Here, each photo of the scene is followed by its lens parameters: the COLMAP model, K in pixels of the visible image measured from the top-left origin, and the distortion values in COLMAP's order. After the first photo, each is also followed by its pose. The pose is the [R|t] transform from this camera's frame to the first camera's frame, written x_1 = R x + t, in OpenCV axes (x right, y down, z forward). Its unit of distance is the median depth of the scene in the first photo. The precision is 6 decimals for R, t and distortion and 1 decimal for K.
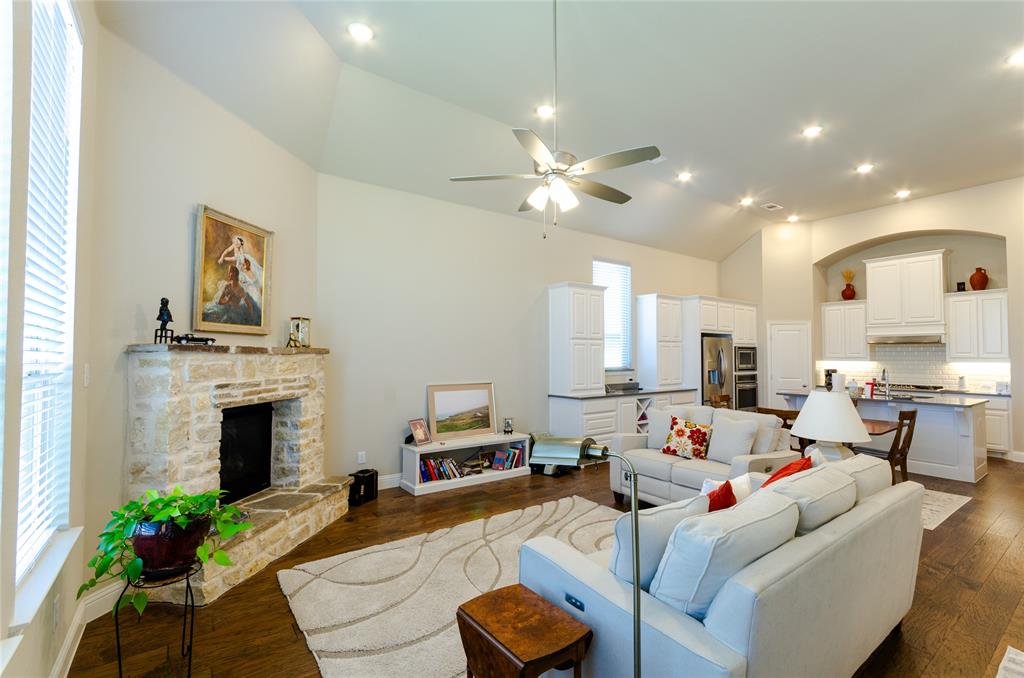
lens RADIAL K [[457.4, 0, 519.3], [0, 457.4, 341.6], [0, 0, 1]] dist [0.002672, 0.000099]
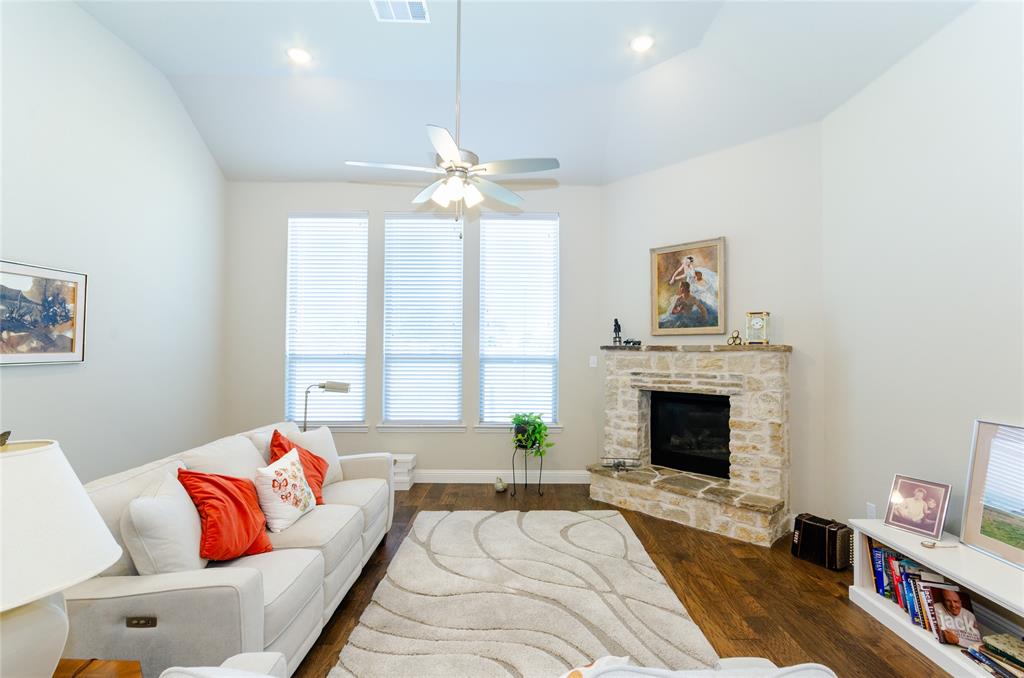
lens RADIAL K [[457.4, 0, 519.3], [0, 457.4, 341.6], [0, 0, 1]] dist [0.002672, 0.000099]
pose [[-0.588609, -0.024863, -0.808035, 0.618507], [0.017262, 0.998913, -0.043310, 0.043543], [0.808233, -0.039441, -0.587540, 1.297057]]
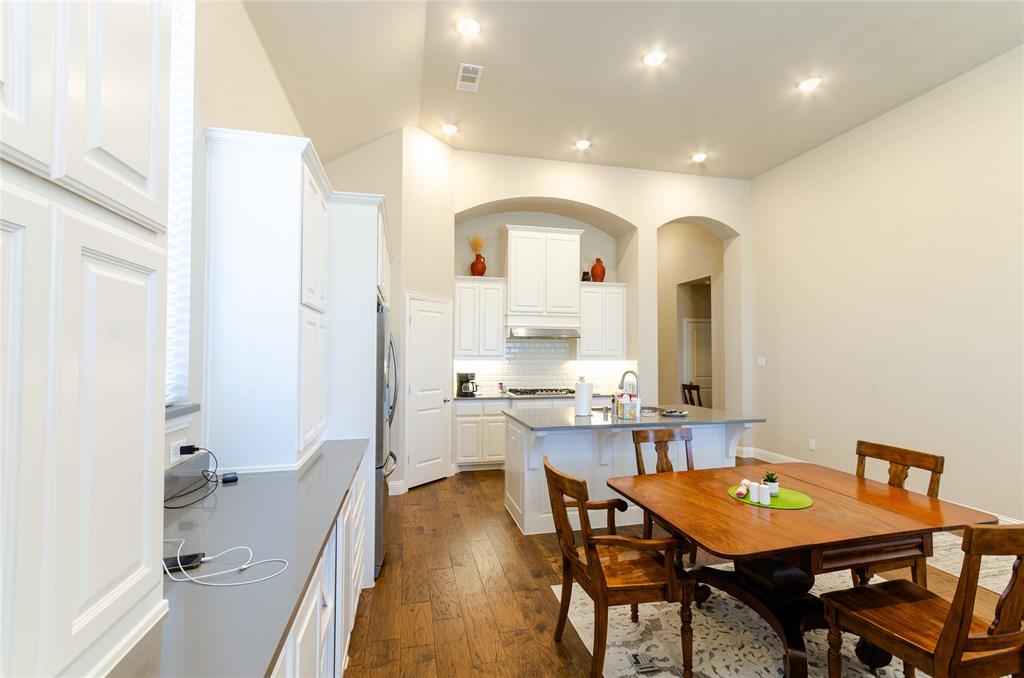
lens RADIAL K [[457.4, 0, 519.3], [0, 457.4, 341.6], [0, 0, 1]] dist [0.002672, 0.000099]
pose [[0.365111, 0.025722, 0.930609, 0.158657], [-0.031497, 0.999387, -0.015265, 0.048649], [-0.930431, -0.023738, 0.365697, 1.507710]]
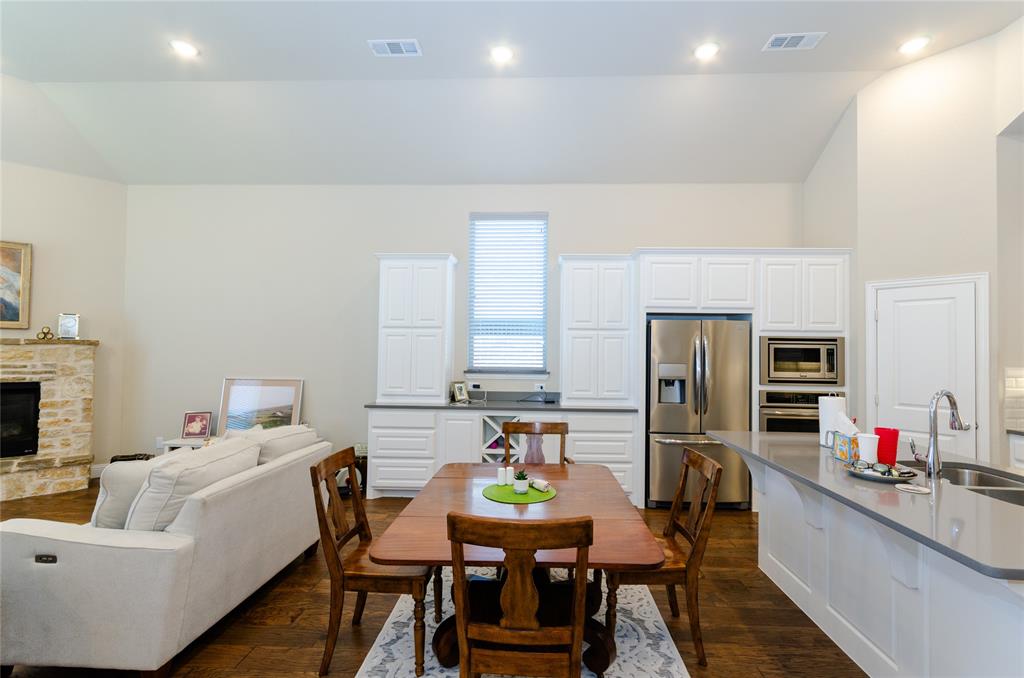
lens RADIAL K [[457.4, 0, 519.3], [0, 457.4, 341.6], [0, 0, 1]] dist [0.002672, 0.000099]
pose [[0.776014, -0.006068, -0.630687, 1.290394], [0.008442, 0.999964, 0.000766, 0.031111], [0.630659, -0.005919, 0.776037, 0.918931]]
